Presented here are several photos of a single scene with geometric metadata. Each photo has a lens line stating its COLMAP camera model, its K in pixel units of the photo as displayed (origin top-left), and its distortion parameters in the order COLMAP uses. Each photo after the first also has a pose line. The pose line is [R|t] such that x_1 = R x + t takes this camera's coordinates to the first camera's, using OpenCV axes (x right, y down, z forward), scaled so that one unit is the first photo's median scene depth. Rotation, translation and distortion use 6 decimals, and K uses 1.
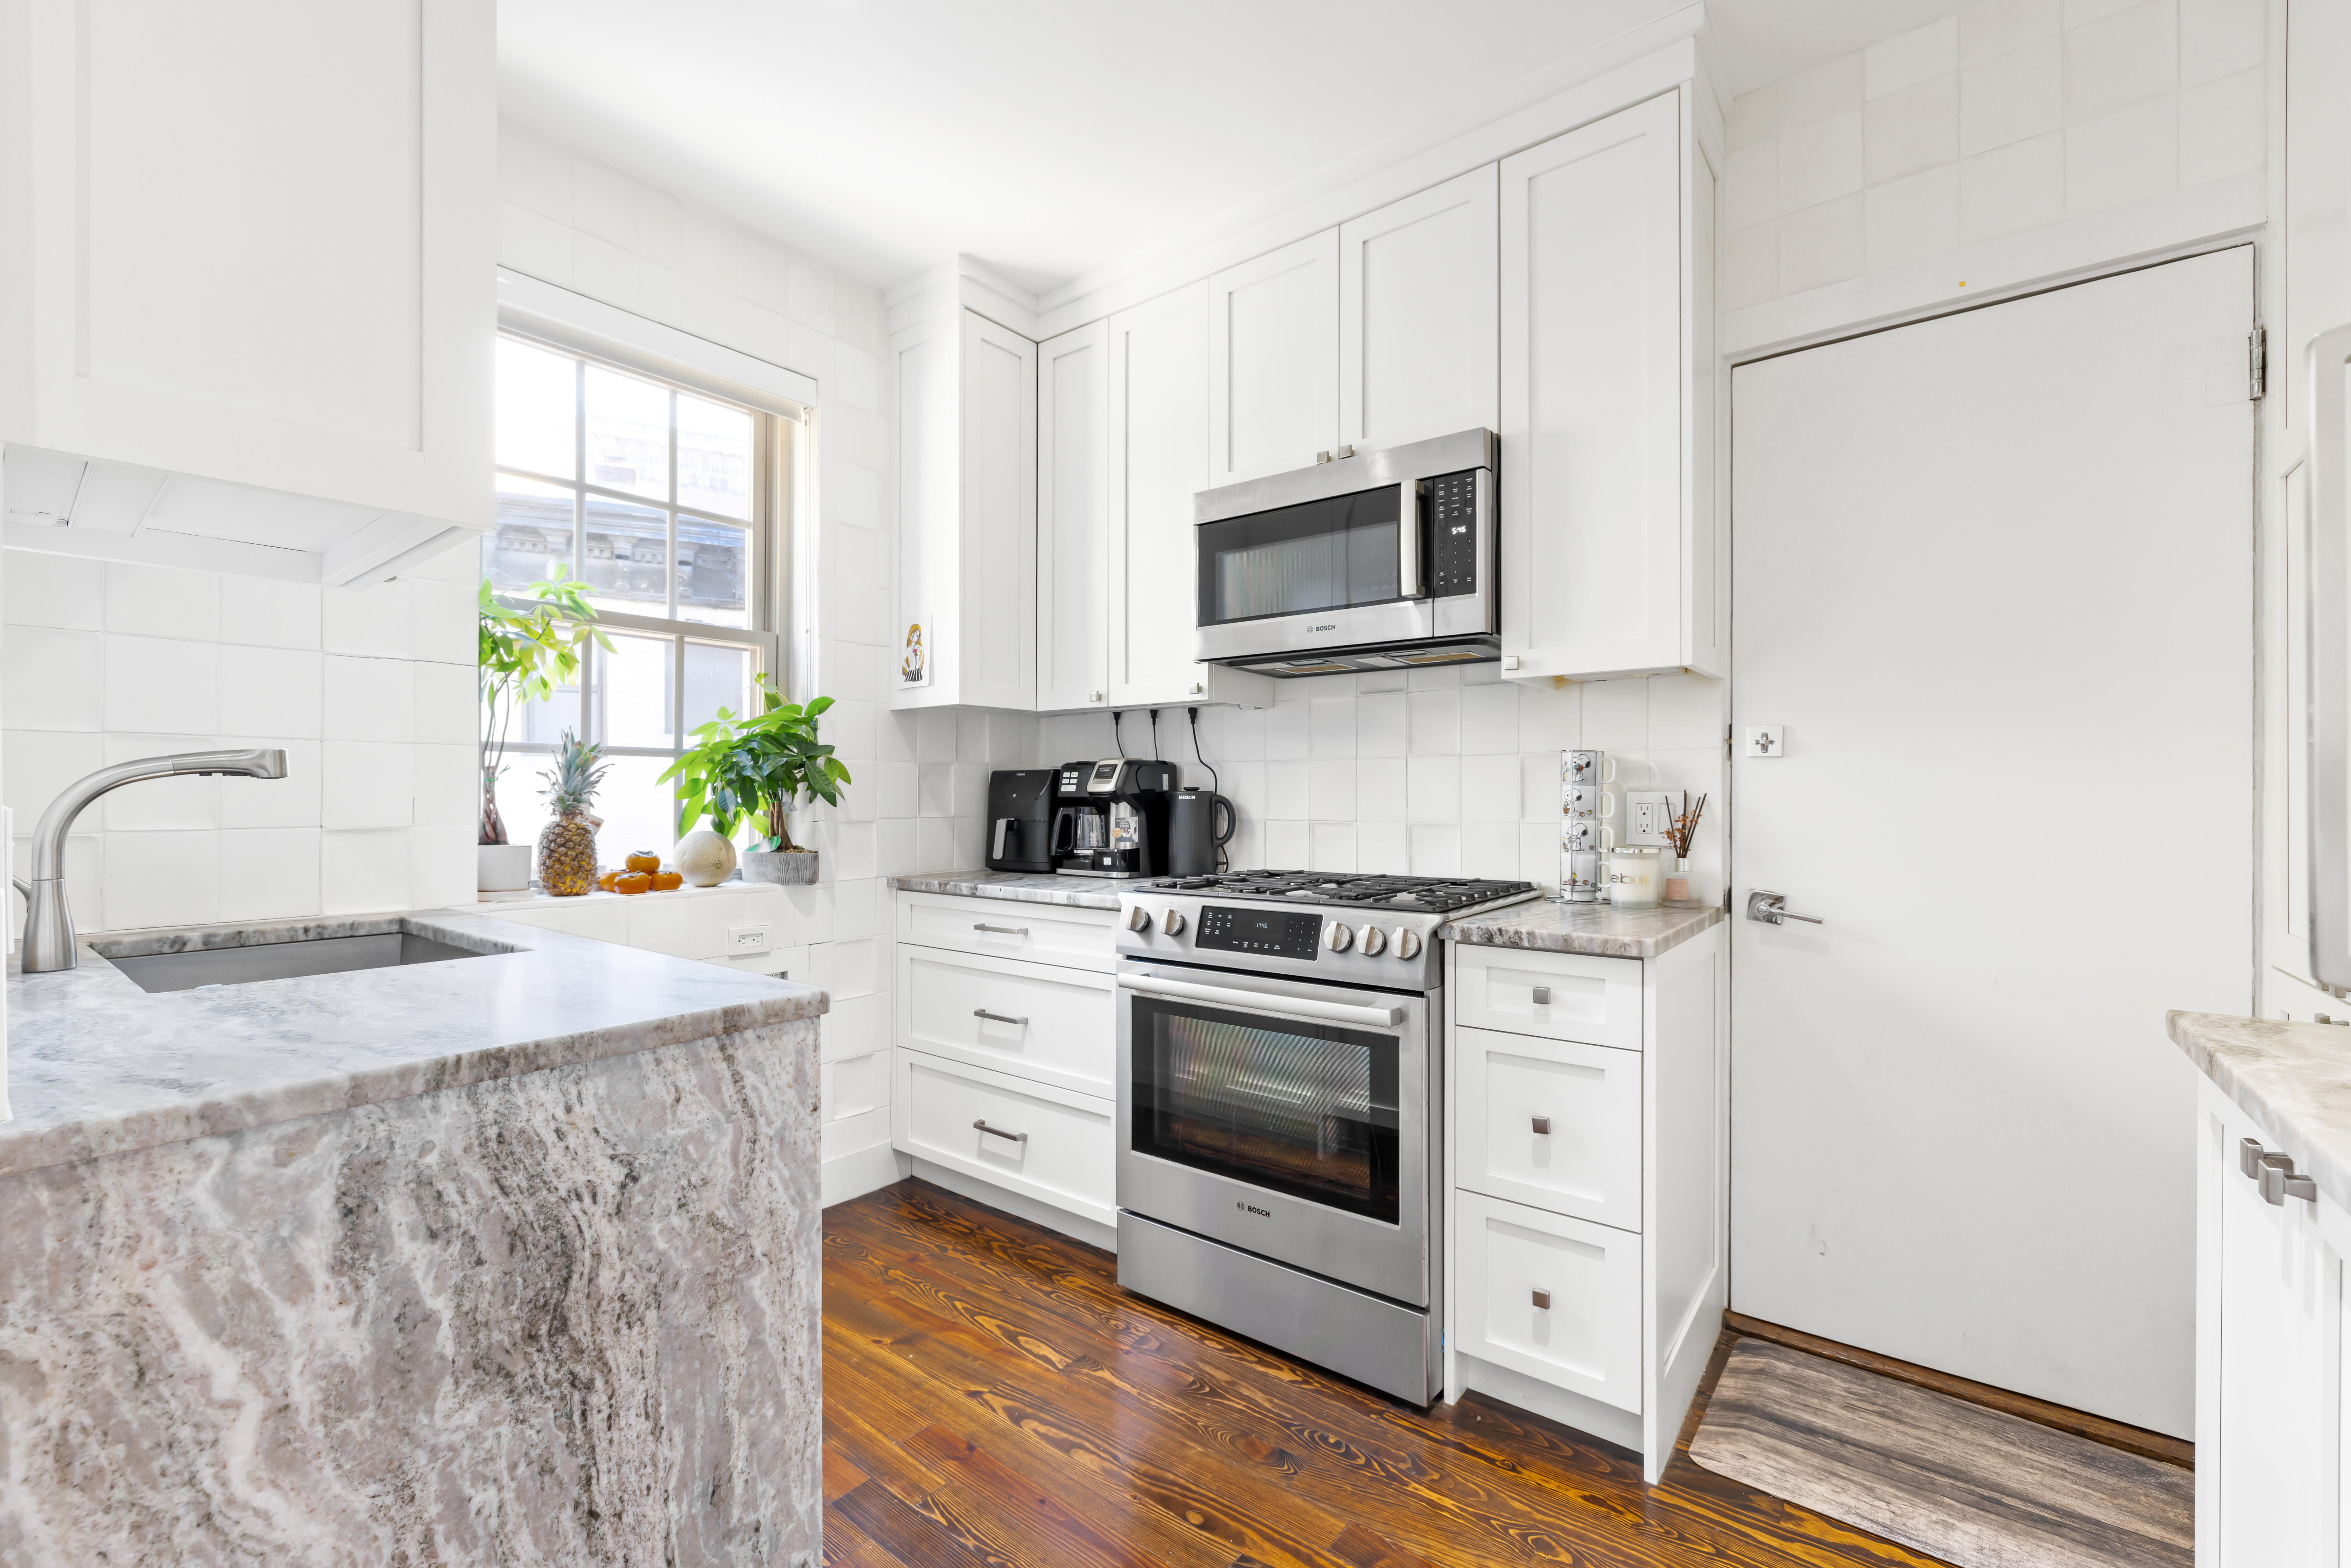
lens RADIAL K [[987.4, 0, 1187.4], [0, 987.4, 759.2], [0, 0, 1]] dist [-0.000790, 0.000181]
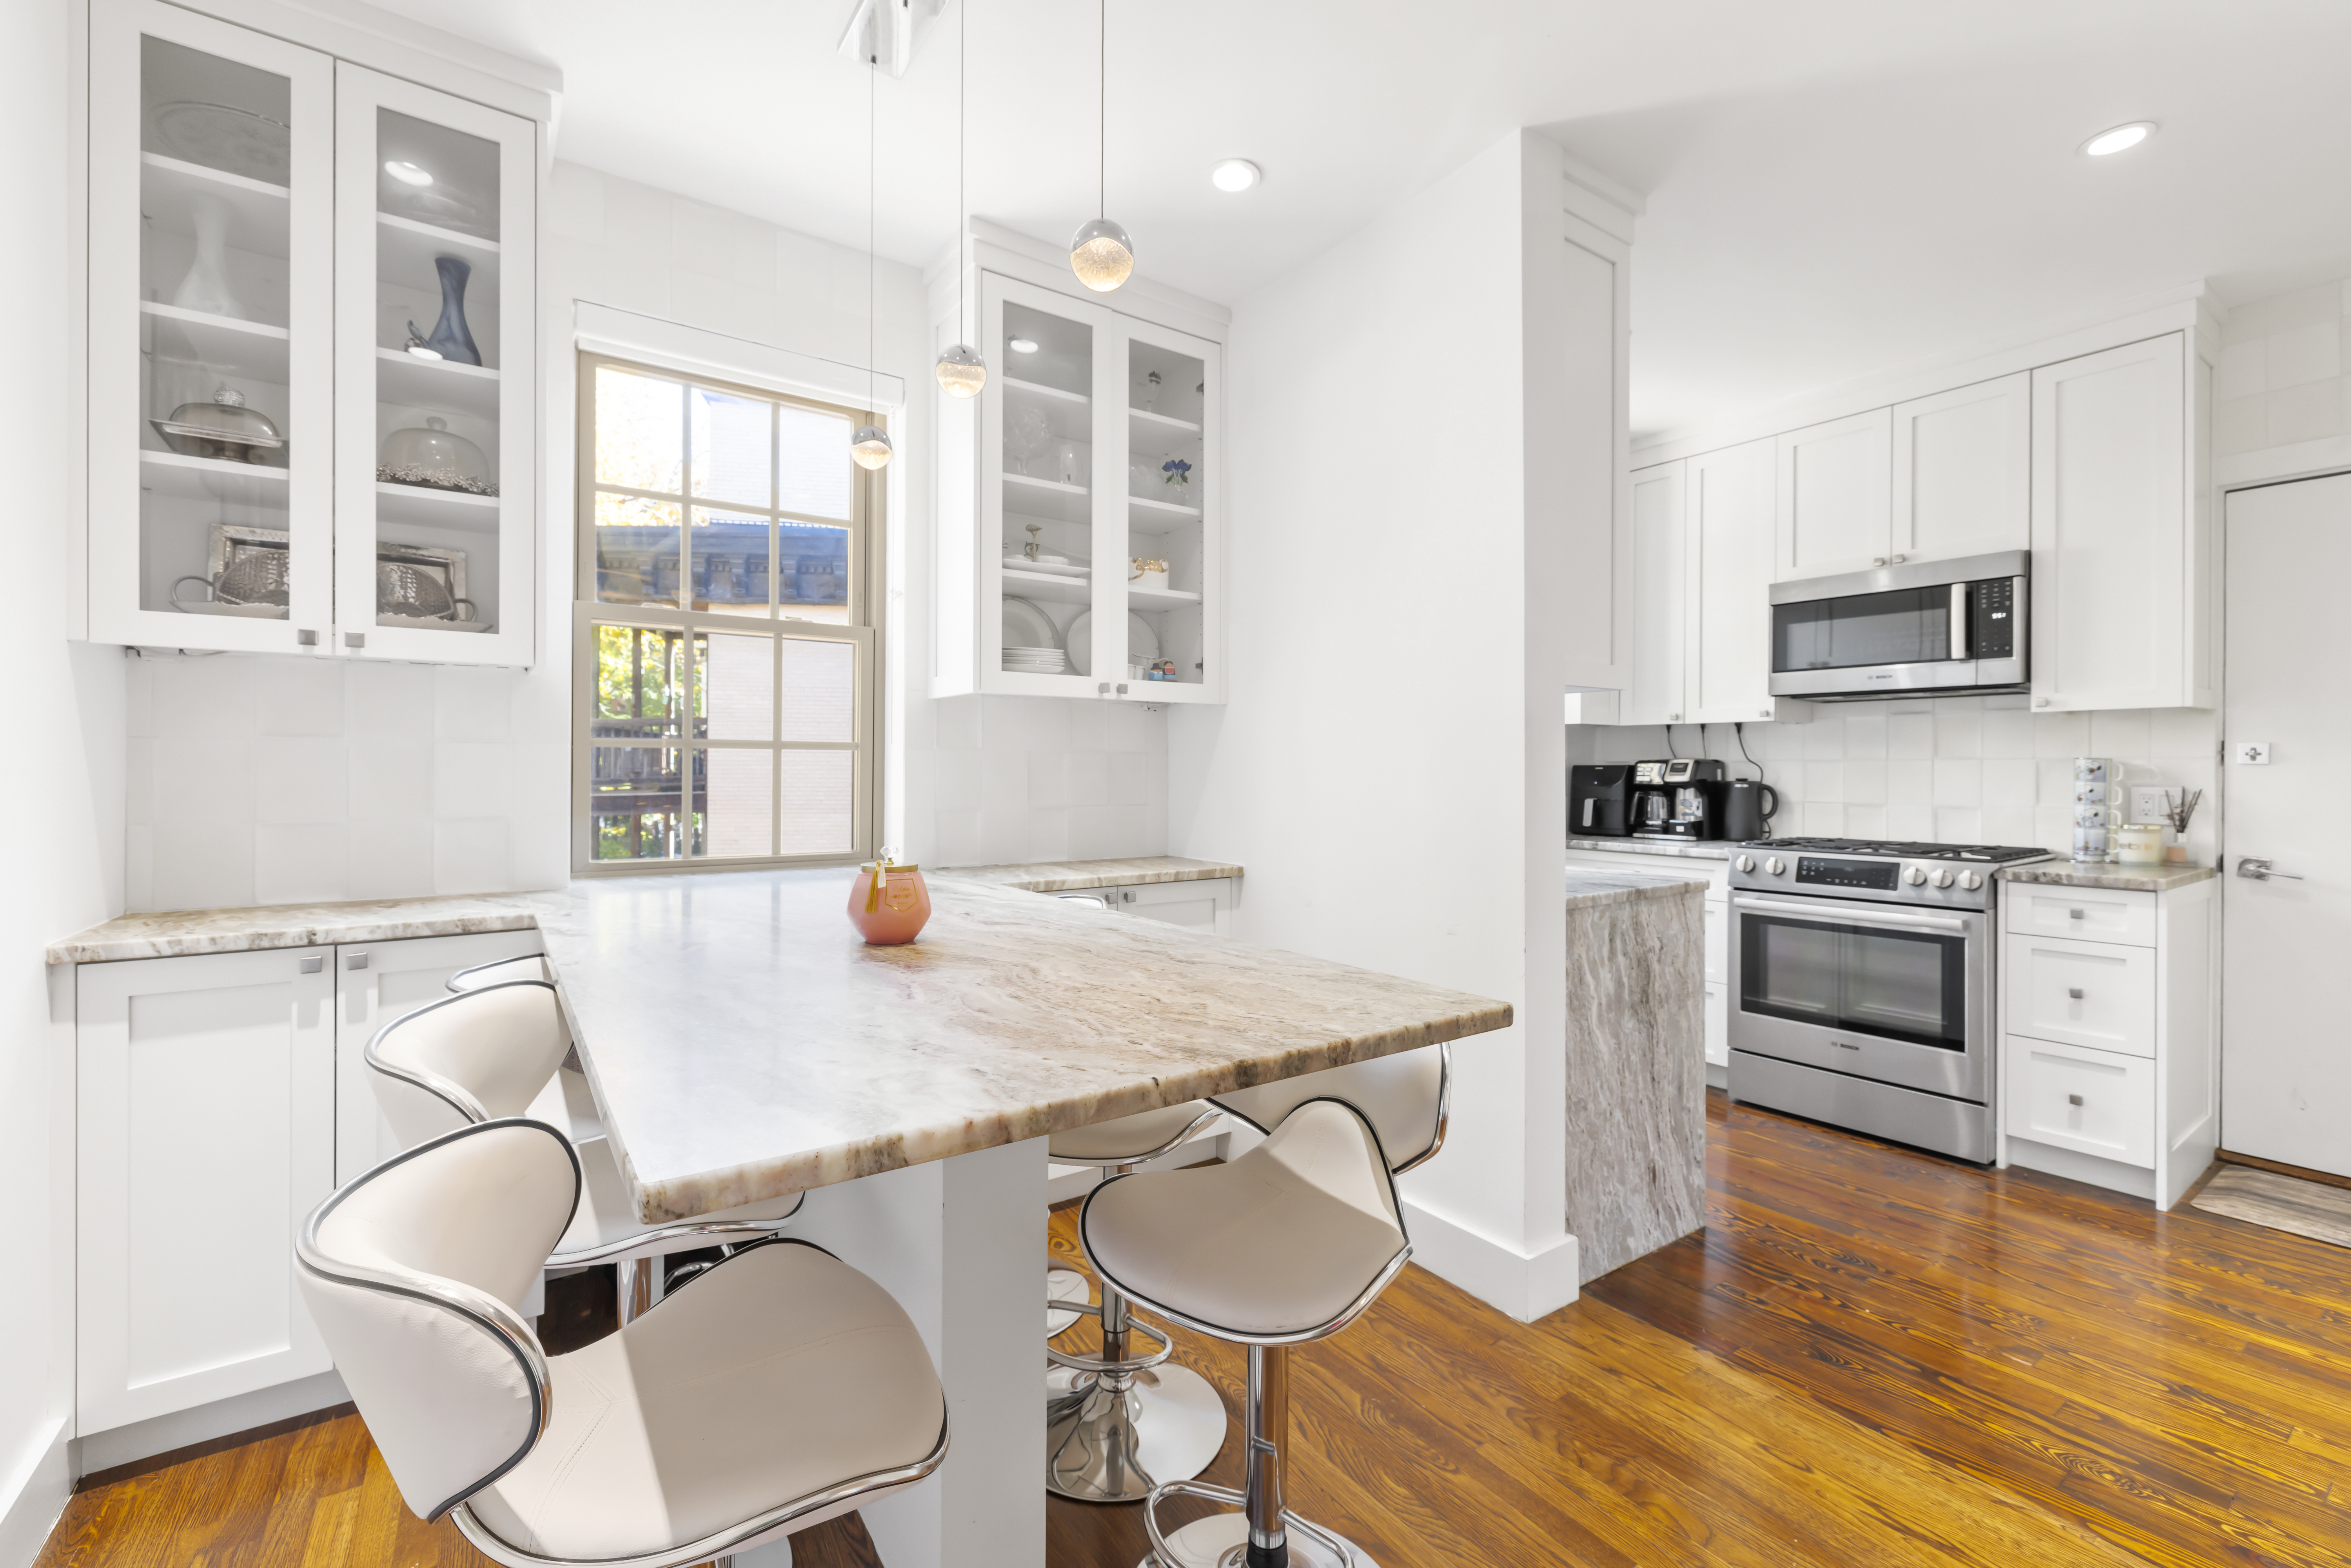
lens RADIAL K [[990.0, 0, 1178.3], [0, 990.0, 745.8], [0, 0, 1]] dist [0.000204, -0.000159]
pose [[0.955269, -0.003774, -0.295715, -0.484187], [0.007435, 0.999909, 0.011257, -0.056757], [0.295646, -0.012952, 0.955210, -0.840198]]
